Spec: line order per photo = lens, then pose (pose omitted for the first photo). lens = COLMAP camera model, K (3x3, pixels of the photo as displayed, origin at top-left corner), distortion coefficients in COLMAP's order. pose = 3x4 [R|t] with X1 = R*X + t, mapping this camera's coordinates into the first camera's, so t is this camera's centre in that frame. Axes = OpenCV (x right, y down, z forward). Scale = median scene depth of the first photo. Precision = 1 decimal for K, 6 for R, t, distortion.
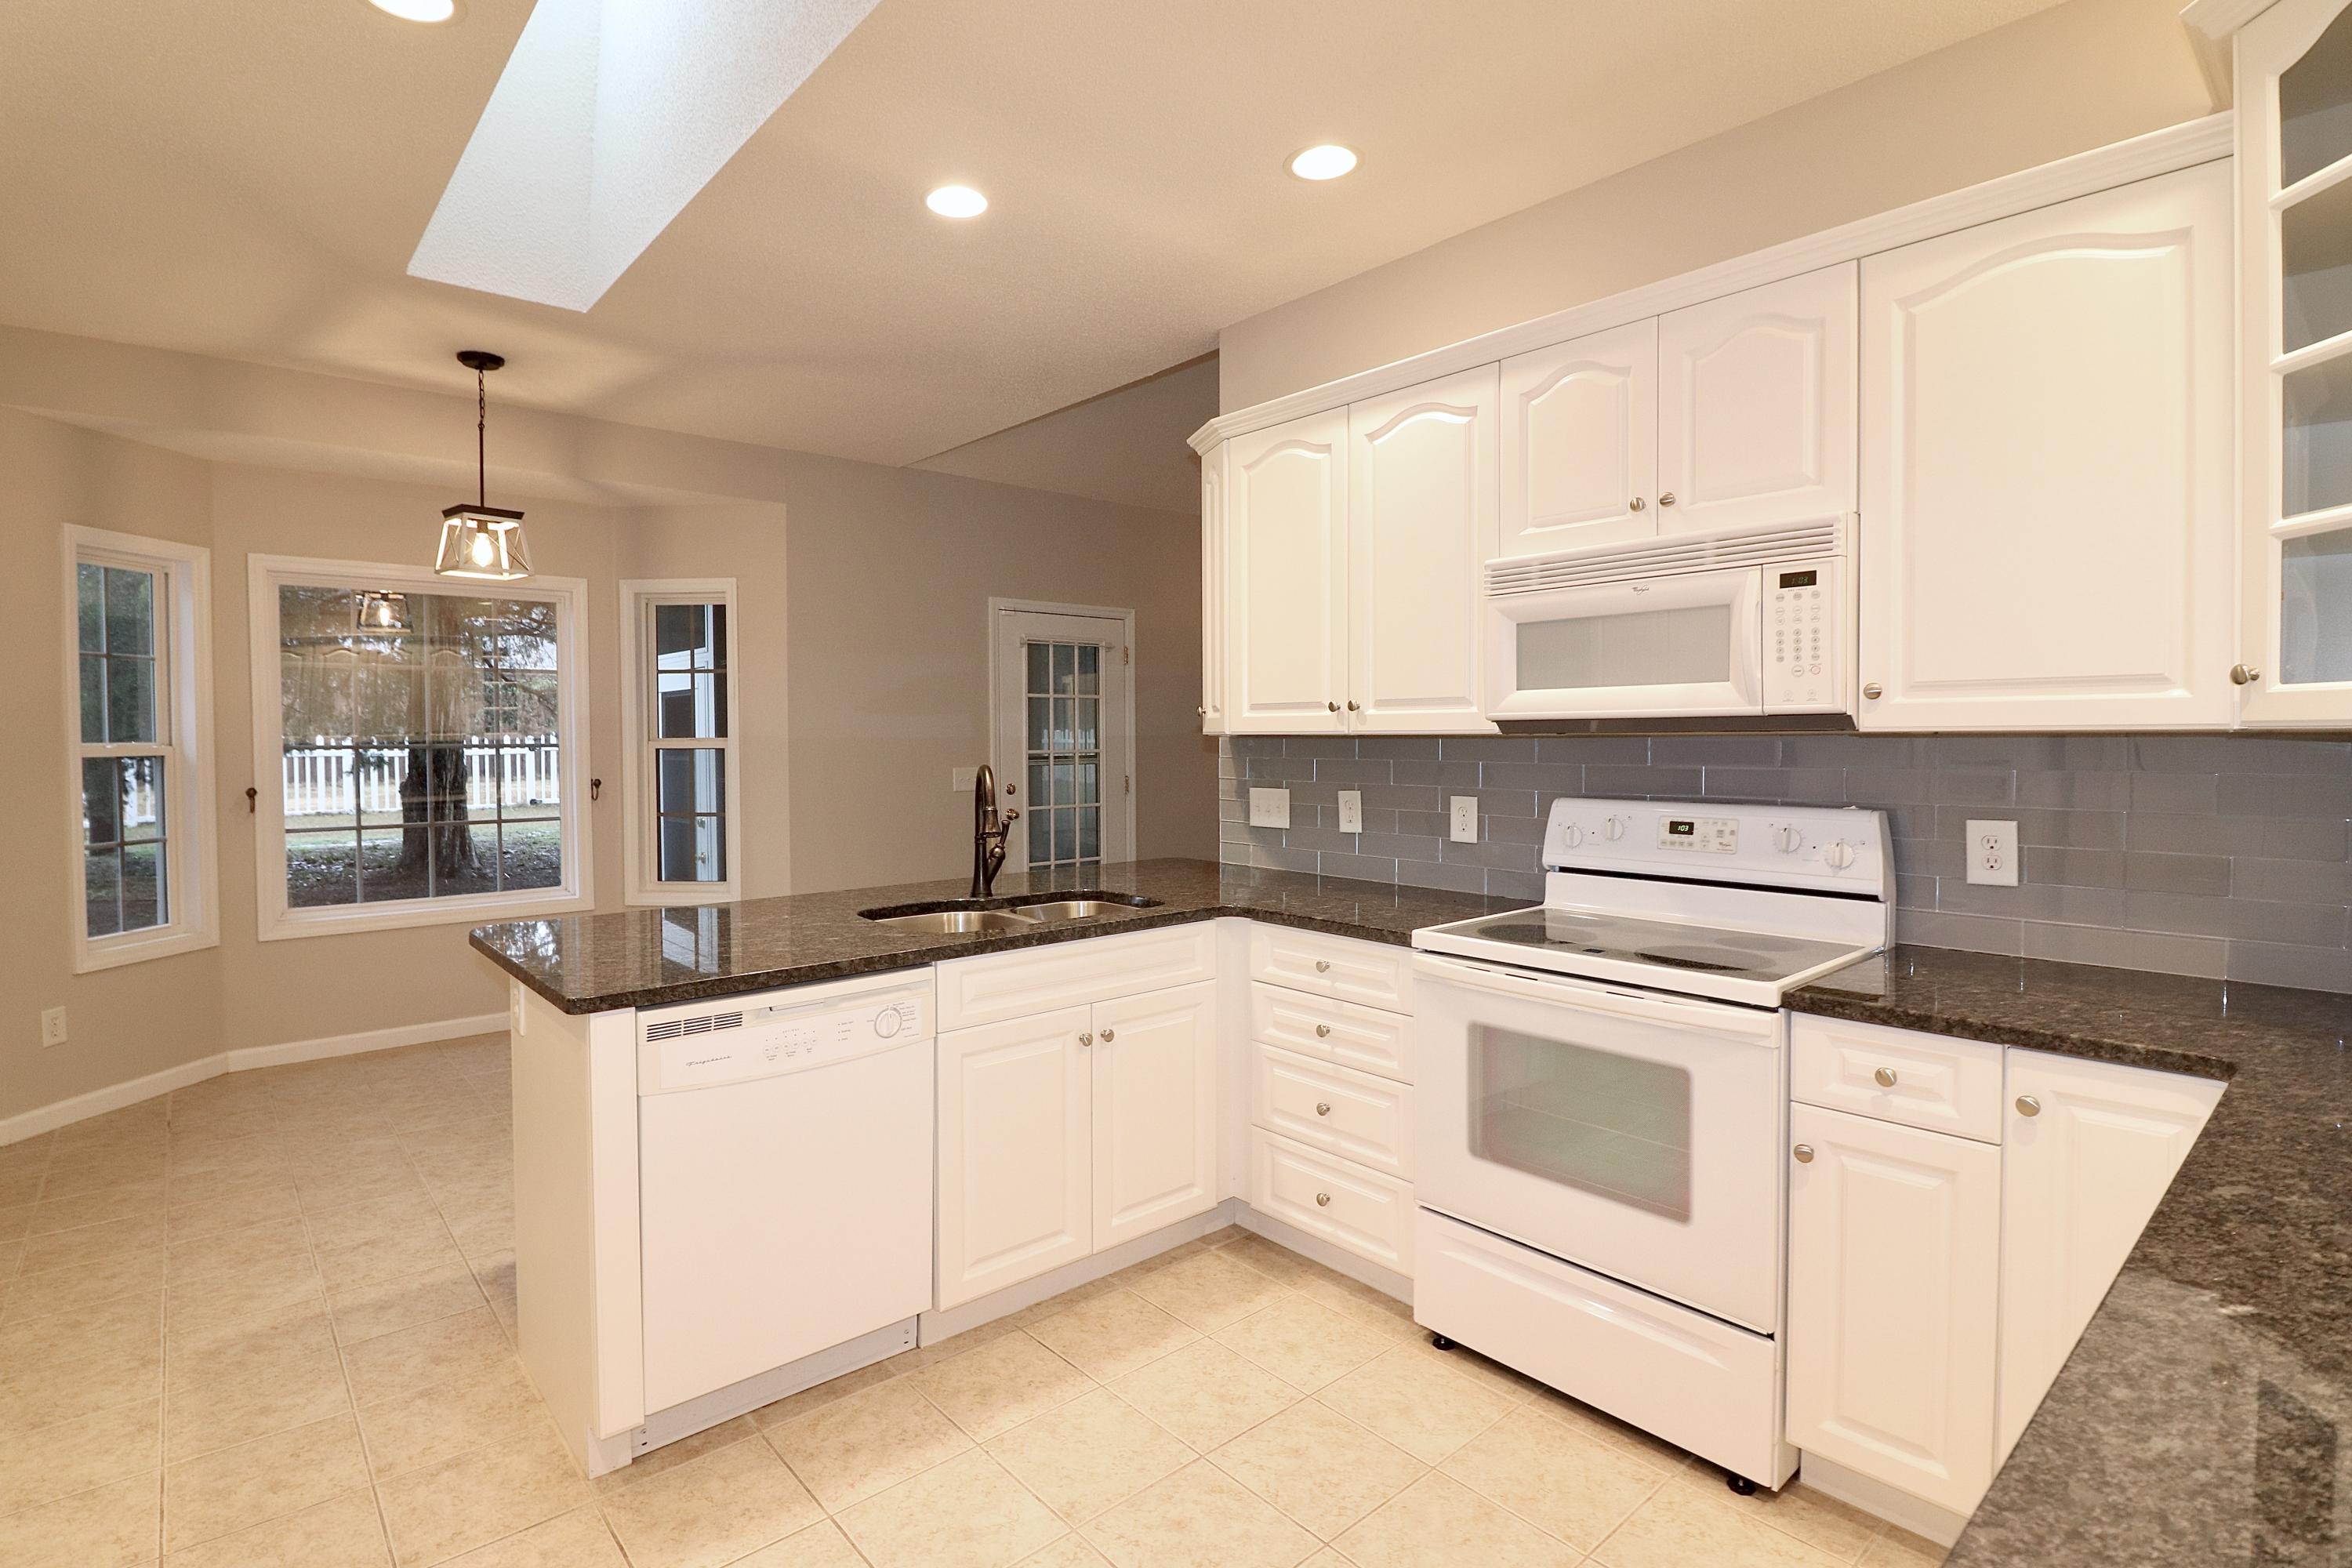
lens RADIAL K [[1154.0, 0, 1175.0], [0, 1154.0, 739.0], [0, 0, 1]] dist [0.032615, -0.000111]
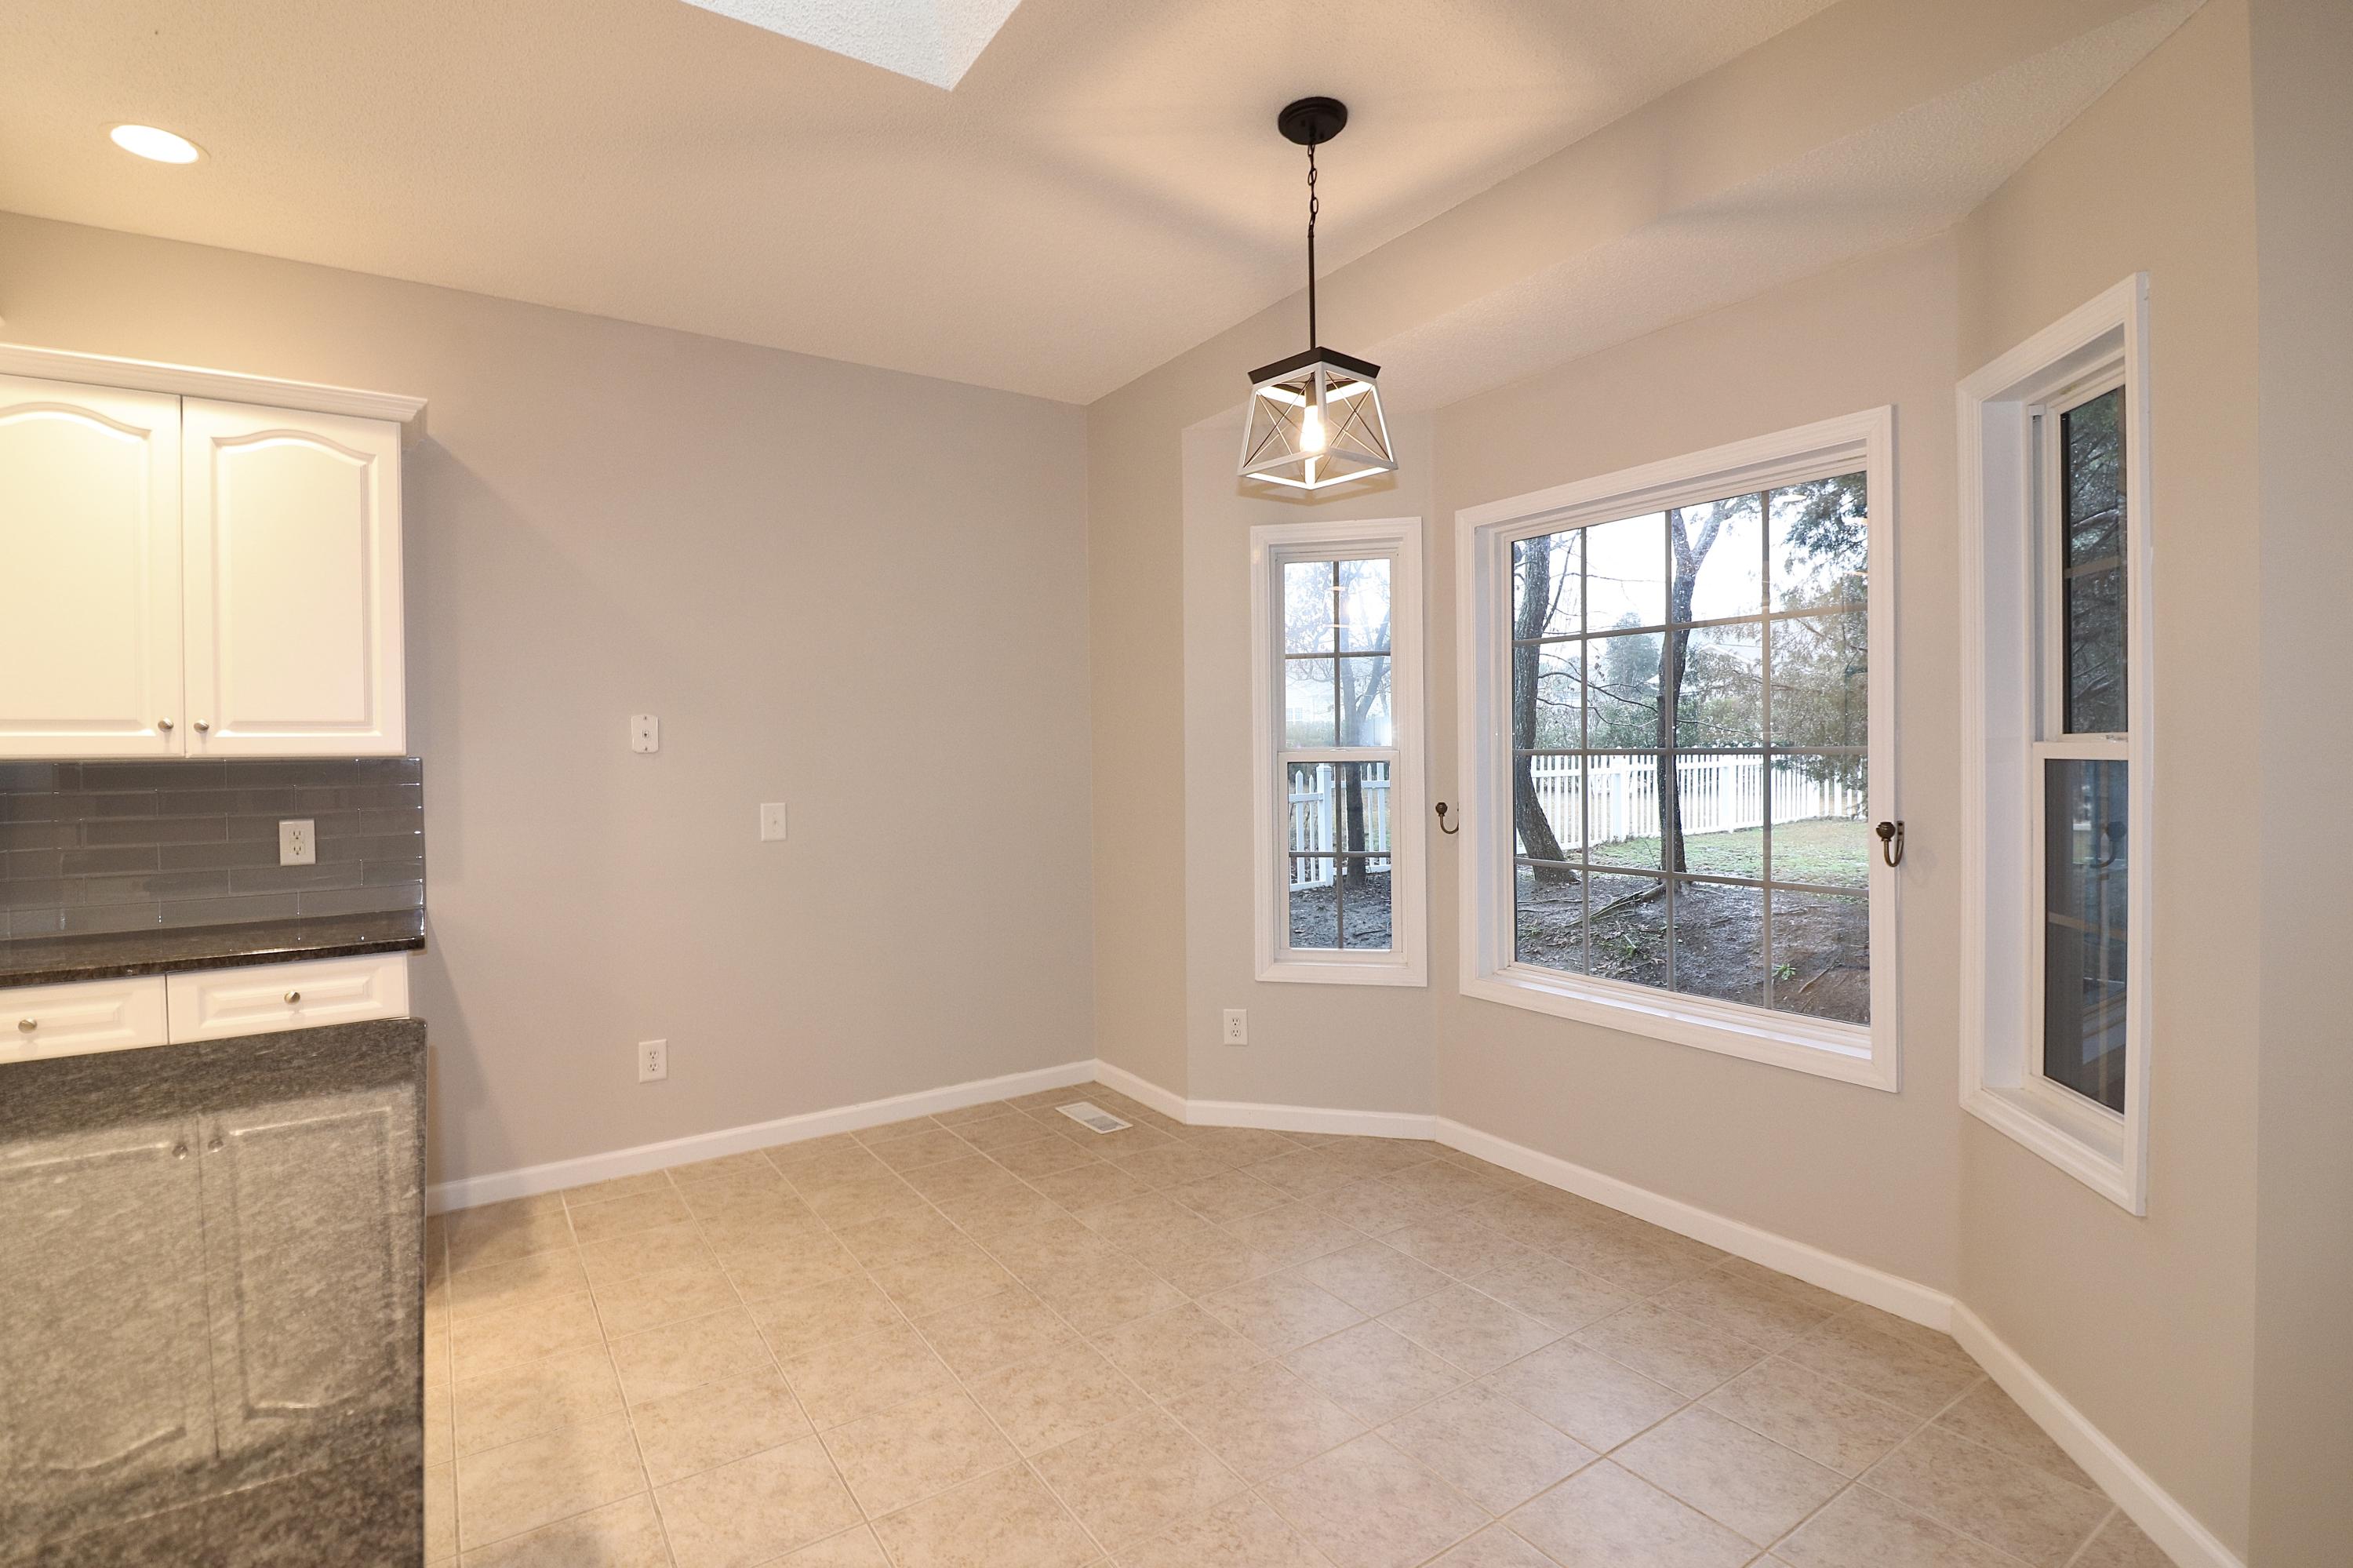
lens RADIAL K [[1110.1, 0, 1179.6], [0, 1110.1, 759.5], [0, 0, 1]] dist [0.000789, -0.014974]
pose [[-0.136670, 0.007200, -0.990590, -0.006654], [-0.006030, 0.999949, 0.008100, 0.005162], [0.990598, 0.007080, -0.136620, 0.557839]]
